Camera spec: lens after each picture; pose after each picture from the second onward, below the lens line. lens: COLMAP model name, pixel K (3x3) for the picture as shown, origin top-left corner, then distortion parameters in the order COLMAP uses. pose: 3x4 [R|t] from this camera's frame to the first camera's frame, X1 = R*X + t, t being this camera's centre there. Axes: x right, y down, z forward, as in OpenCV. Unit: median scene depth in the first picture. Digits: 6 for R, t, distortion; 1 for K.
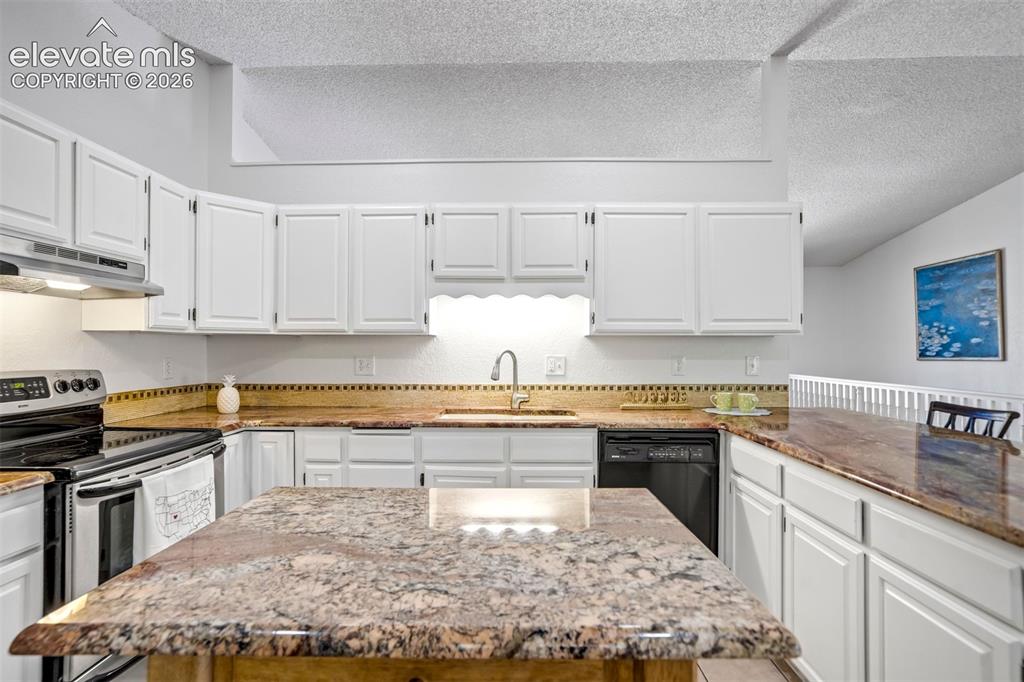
lens RADIAL K [[494.4, 0, 499.0], [0, 494.4, 347.9], [0, 0, 1]] dist [-0.037930, 0.023478]
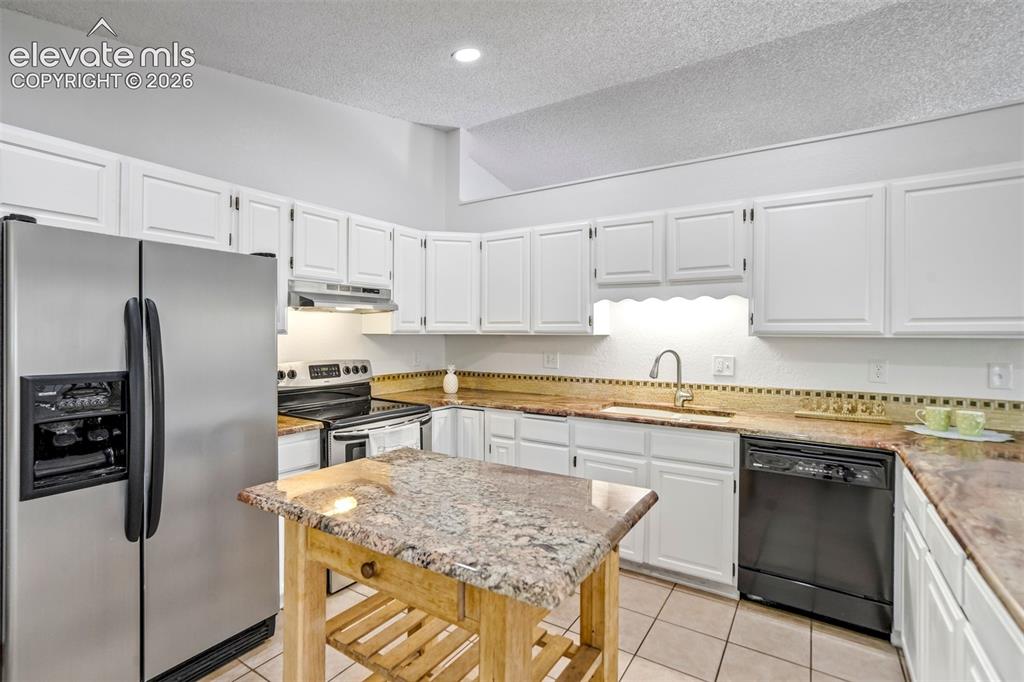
lens RADIAL K [[477.5, 0, 495.5], [0, 477.5, 339.9], [0, 0, 1]] dist [-0.052727, 0.029323]
pose [[0.846549, 0.007604, -0.532257, 0.270475], [-0.001154, 0.999922, 0.012449, -0.031954], [0.532310, -0.009924, 0.846492, -0.044177]]
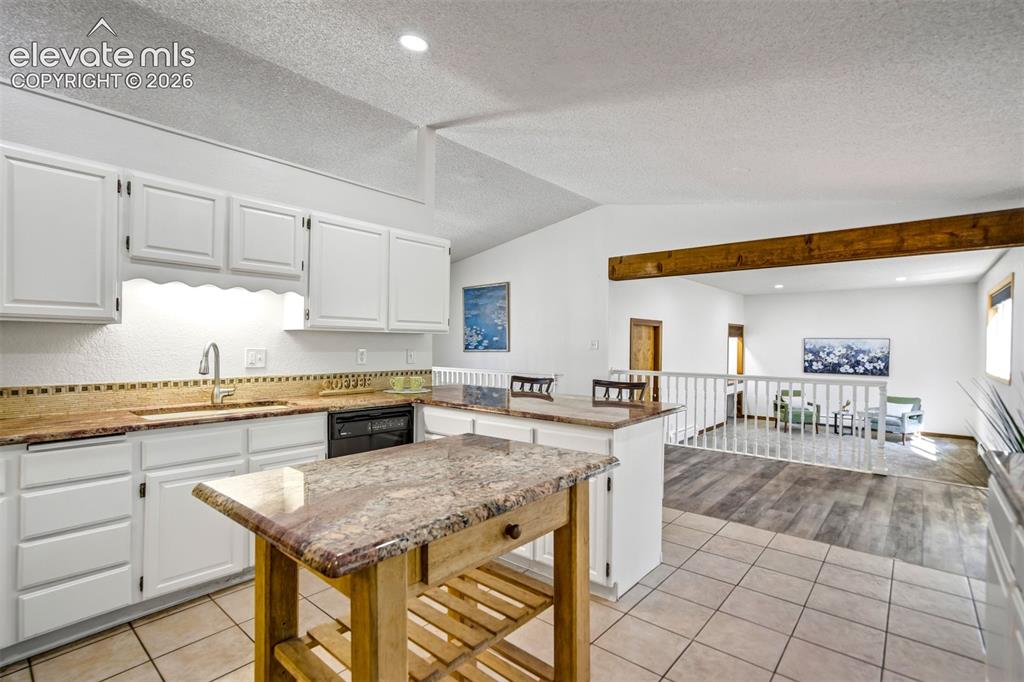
lens RADIAL K [[494.4, 0, 499.0], [0, 494.4, 347.9], [0, 0, 1]] dist [-0.037930, 0.023478]
pose [[0.639183, -0.000506, 0.769054, -0.402703], [-0.009627, 0.999916, 0.008659, 0.000947], [-0.768994, -0.012938, 0.639125, -0.034151]]
